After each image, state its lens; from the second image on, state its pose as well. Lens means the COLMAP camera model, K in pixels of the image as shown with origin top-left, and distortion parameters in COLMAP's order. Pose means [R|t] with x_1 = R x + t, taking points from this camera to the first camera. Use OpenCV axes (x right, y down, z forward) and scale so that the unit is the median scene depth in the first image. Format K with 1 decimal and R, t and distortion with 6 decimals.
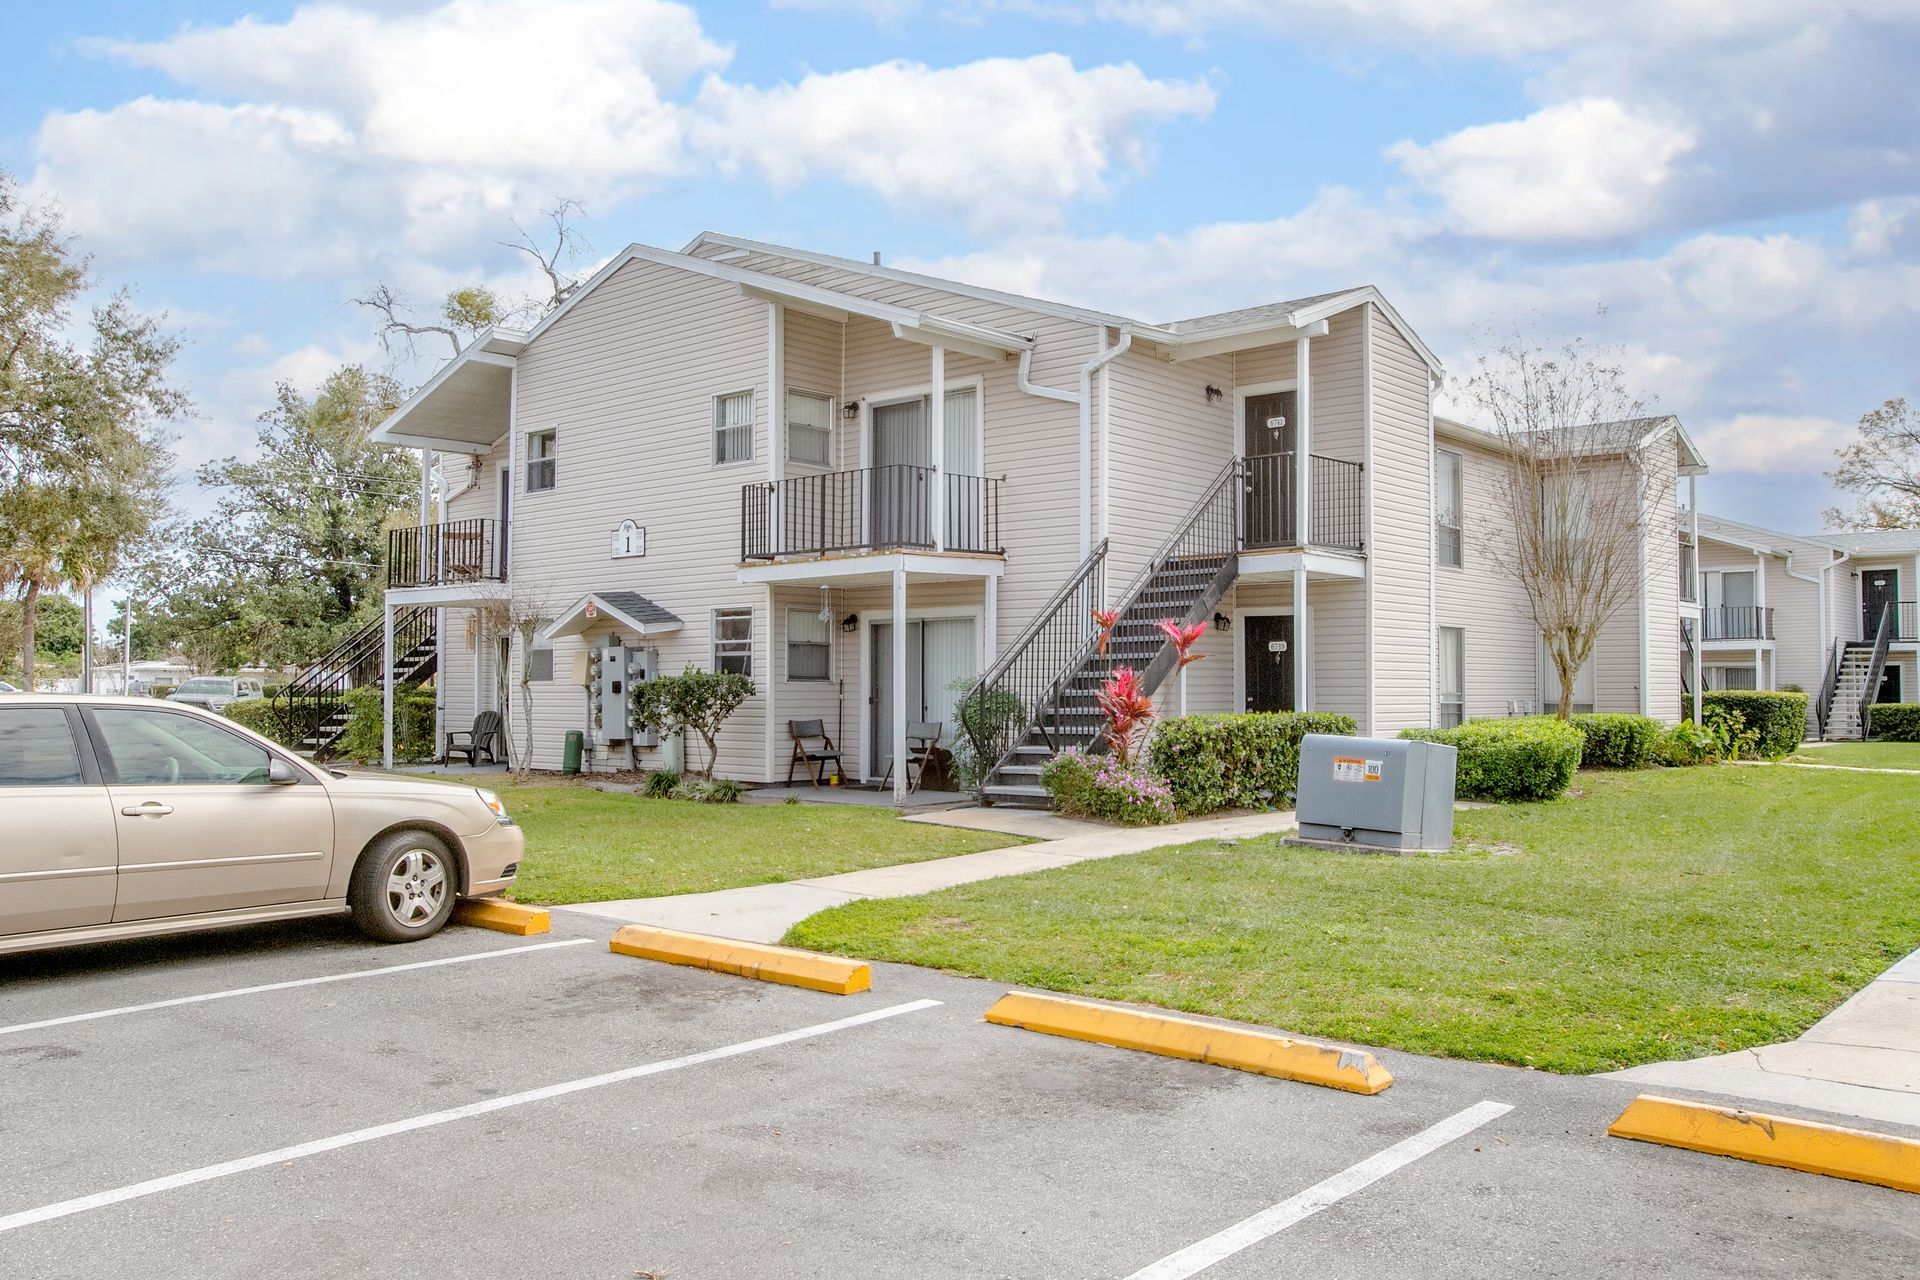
lens RADIAL K [[1570.0, 0, 960.0], [0, 1570.0, 640.0], [0, 0, 1]] dist [-0.008412, 0.083030]
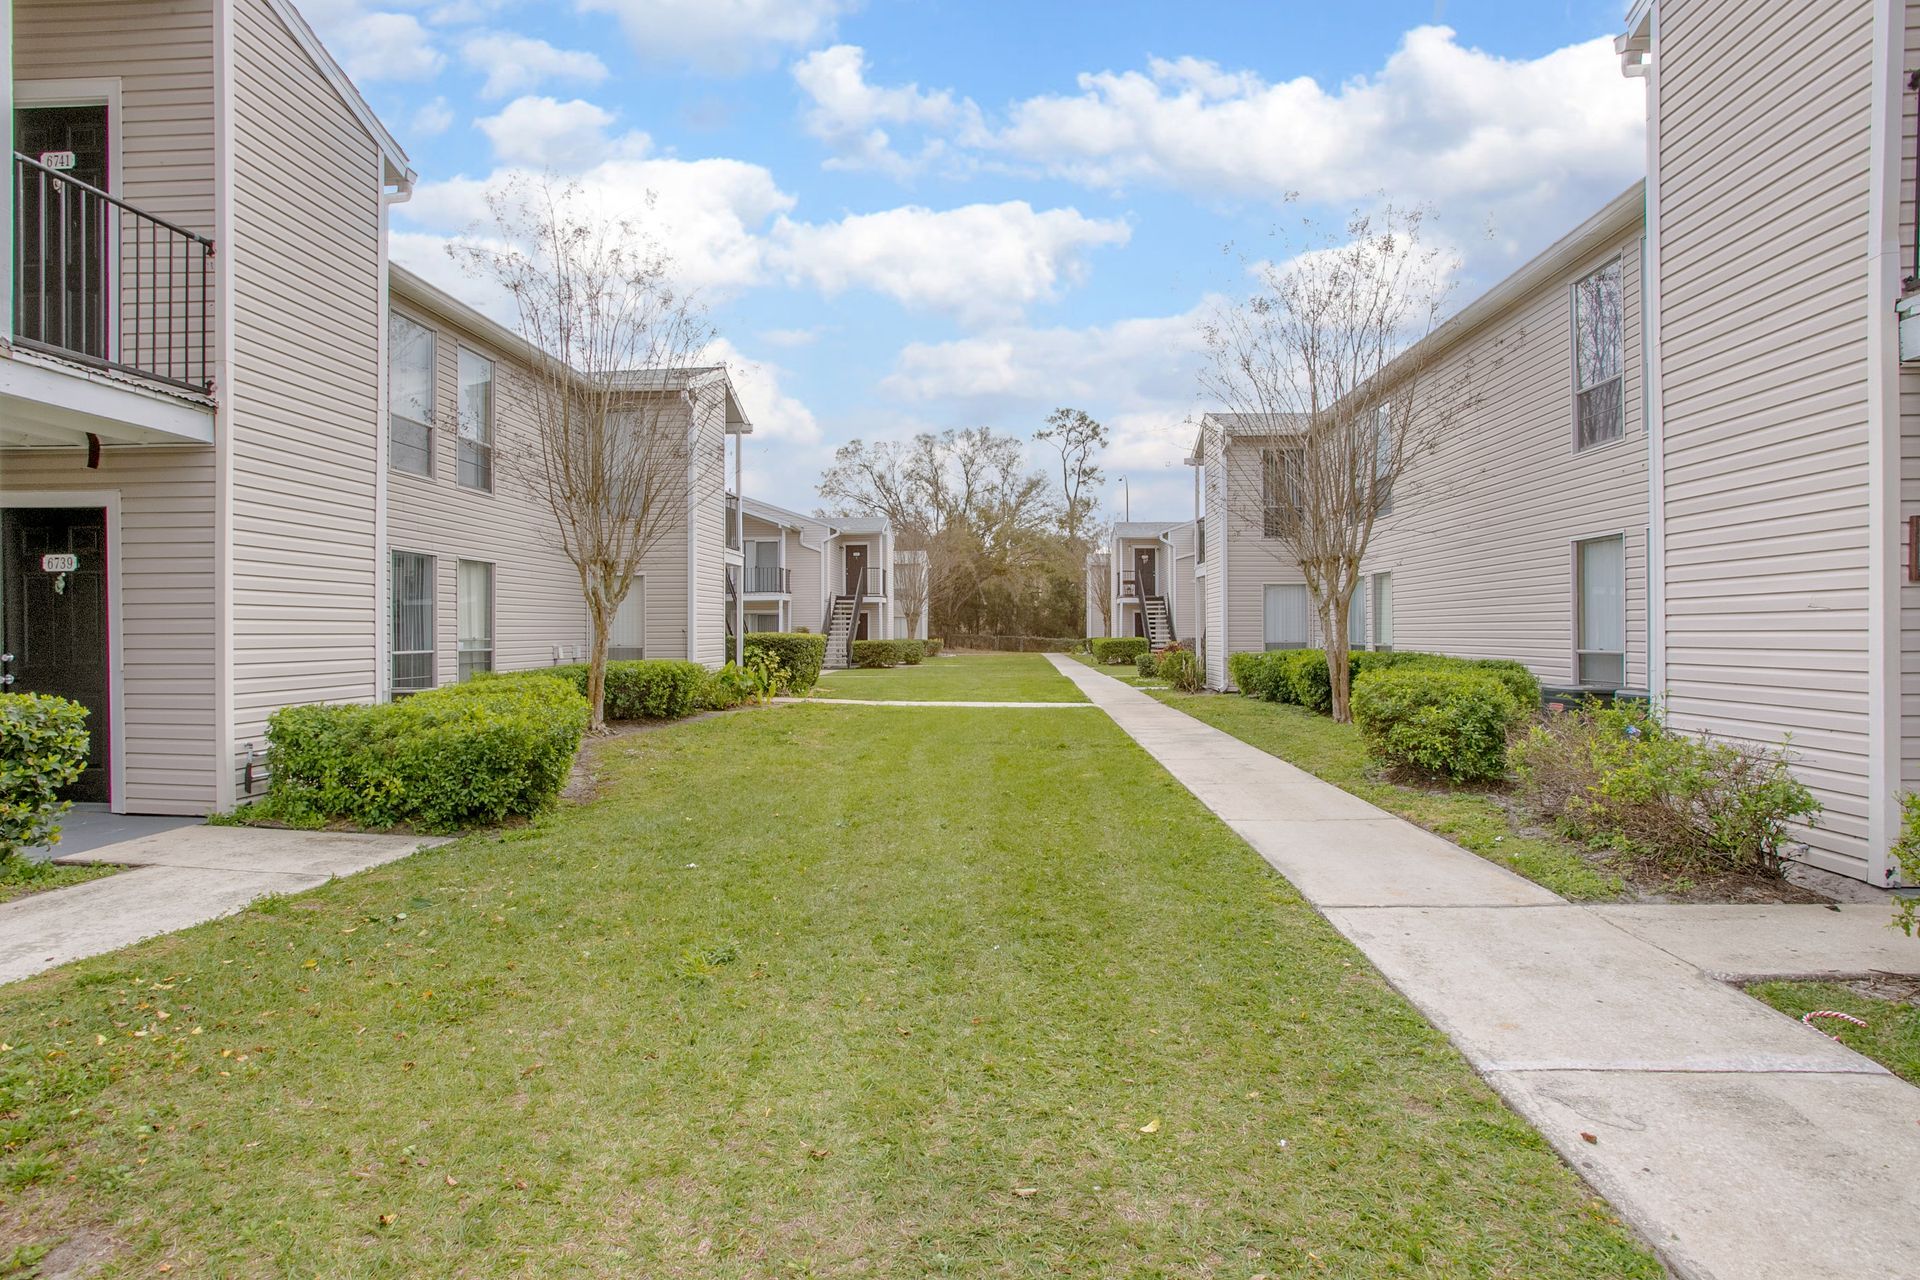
lens RADIAL K [[914.4, 0, 953.4], [0, 914.4, 630.8], [0, 0, 1]] dist [-0.084474, 0.040172]
pose [[0.782141, -0.005828, 0.623074, 0.198258], [-0.014080, 0.999536, 0.027024, 0.011780], [-0.622942, -0.029909, 0.781696, 0.429486]]
